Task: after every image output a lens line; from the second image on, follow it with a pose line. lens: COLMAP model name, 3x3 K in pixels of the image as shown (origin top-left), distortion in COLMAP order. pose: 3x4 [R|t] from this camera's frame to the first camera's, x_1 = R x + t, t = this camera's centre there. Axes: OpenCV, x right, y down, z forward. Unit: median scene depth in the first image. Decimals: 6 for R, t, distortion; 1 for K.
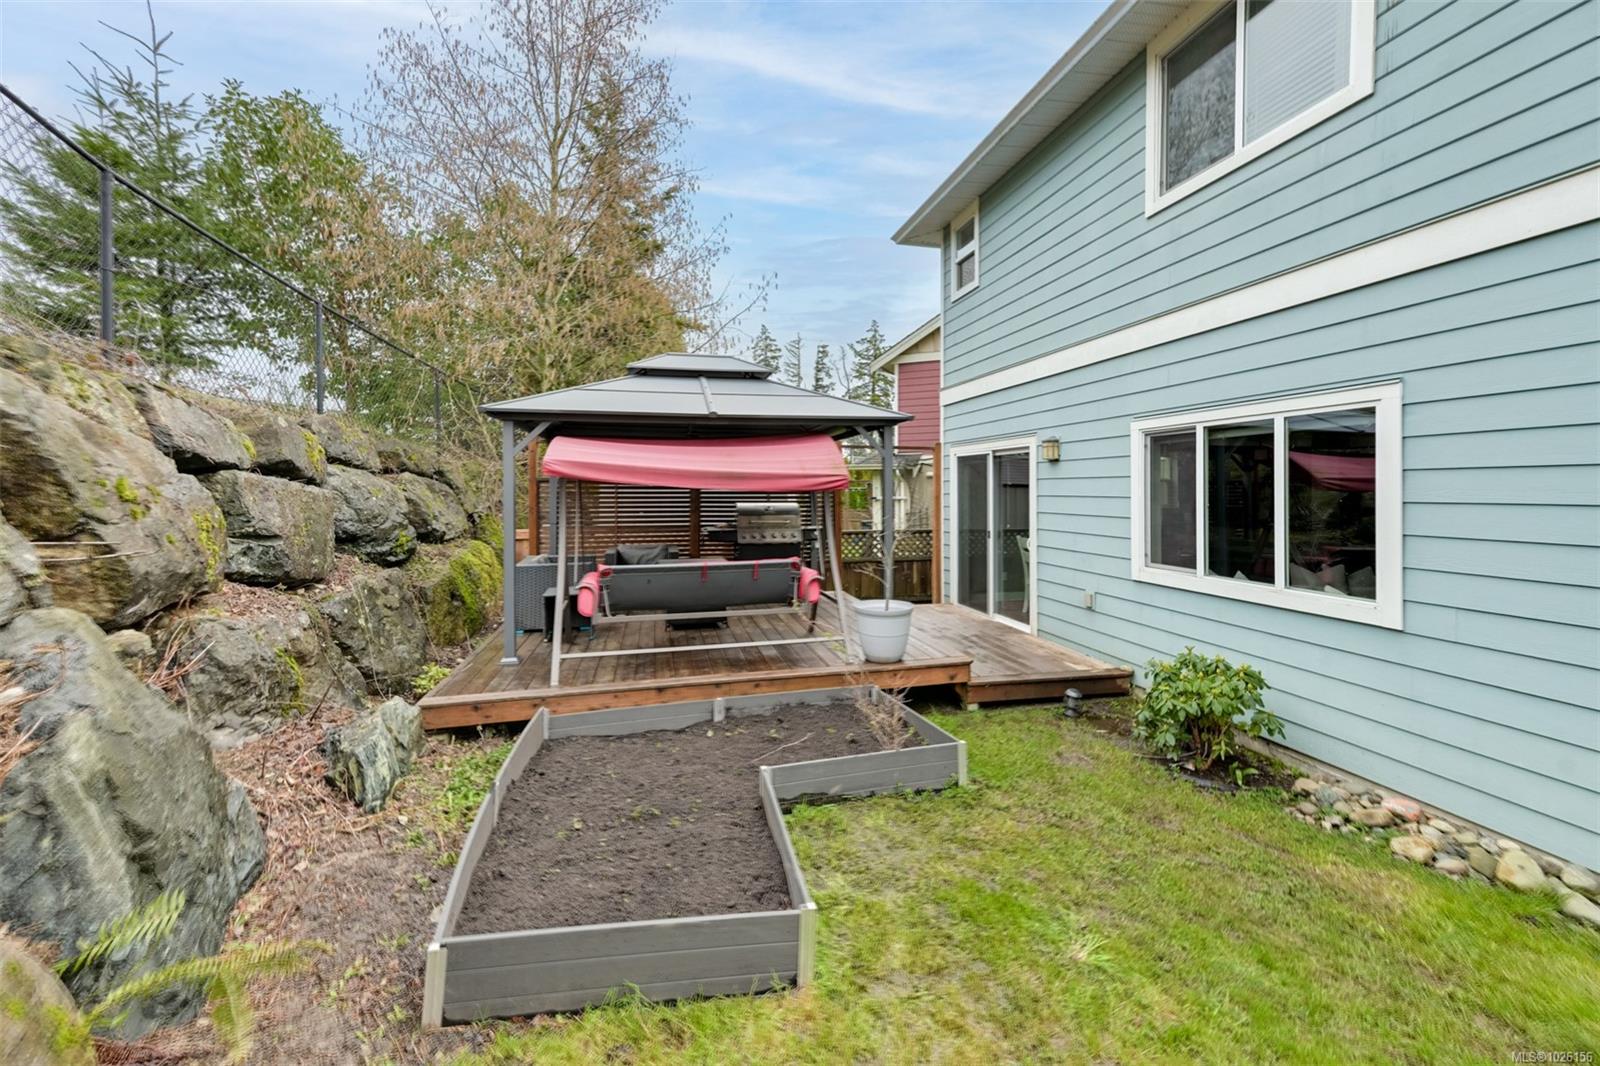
lens RADIAL K [[635.2, 0, 794.8], [0, 635.2, 490.1], [0, 0, 1]] dist [0.019845, 0.000368]
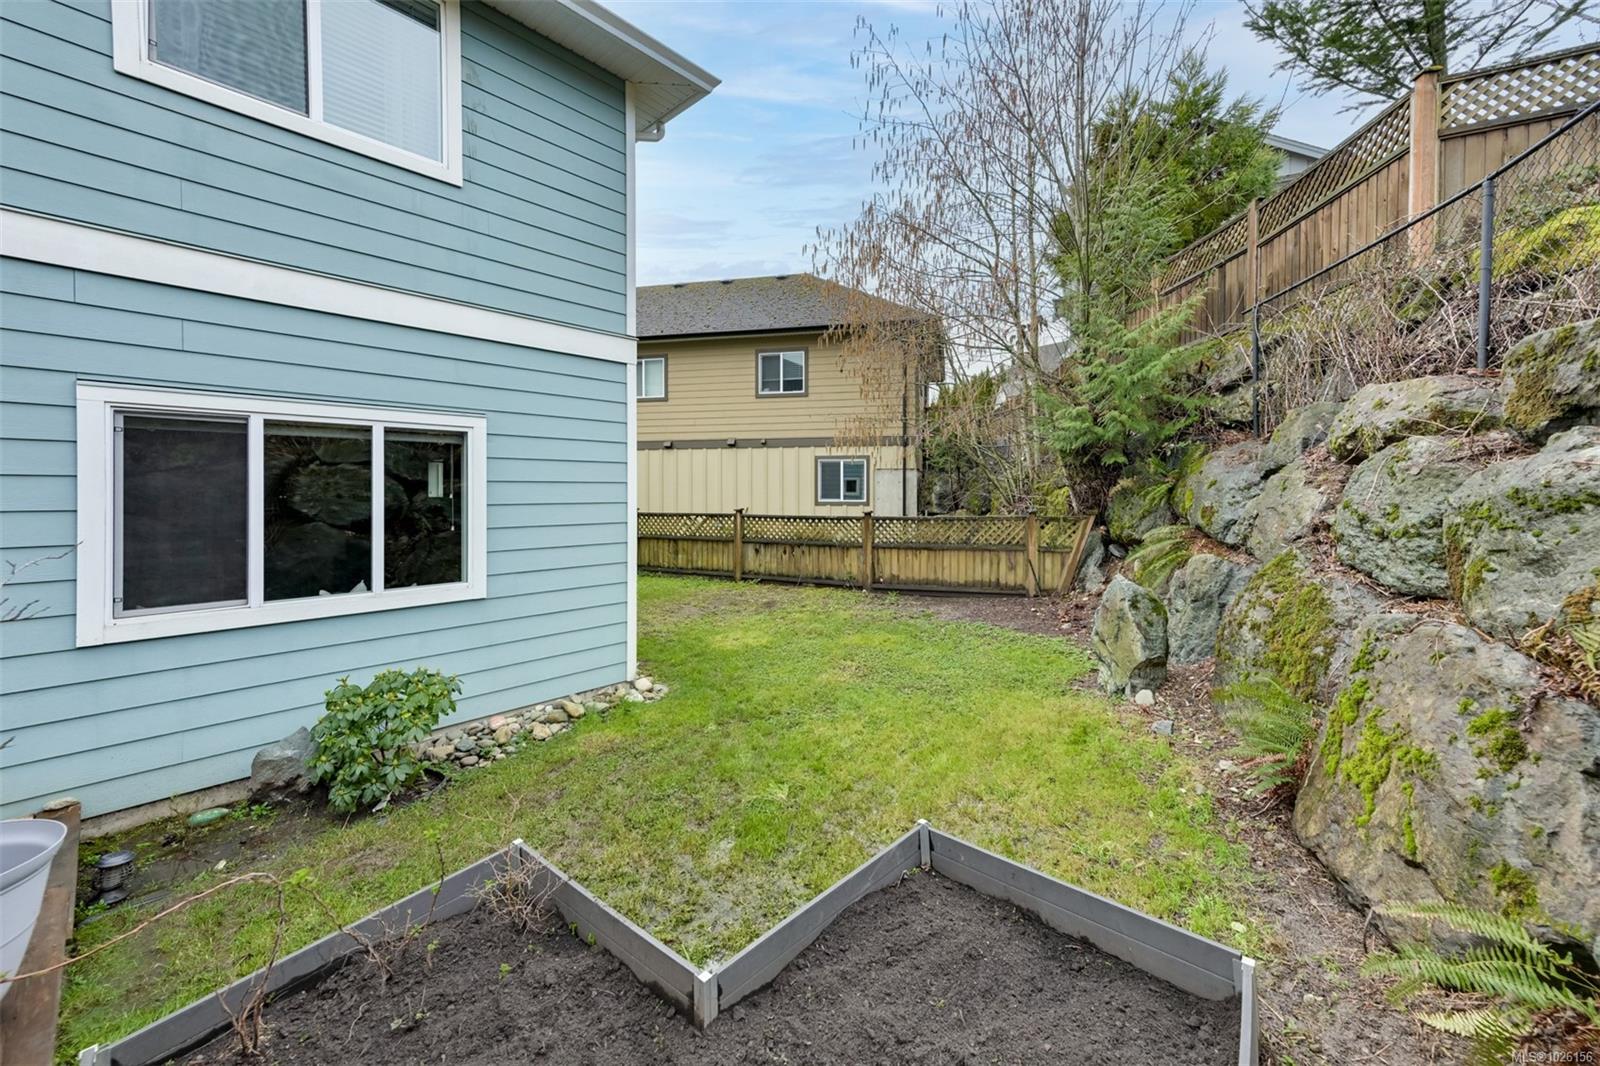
lens RADIAL K [[635.2, 0, 798.9], [0, 635.2, 494.0], [0, 0, 1]] dist [0.019845, 0.000368]
pose [[-0.569776, -0.005283, 0.821783, -0.435938], [-0.000100, 0.999980, 0.006359, -0.009798], [-0.821800, 0.003541, -0.569765, 0.957438]]
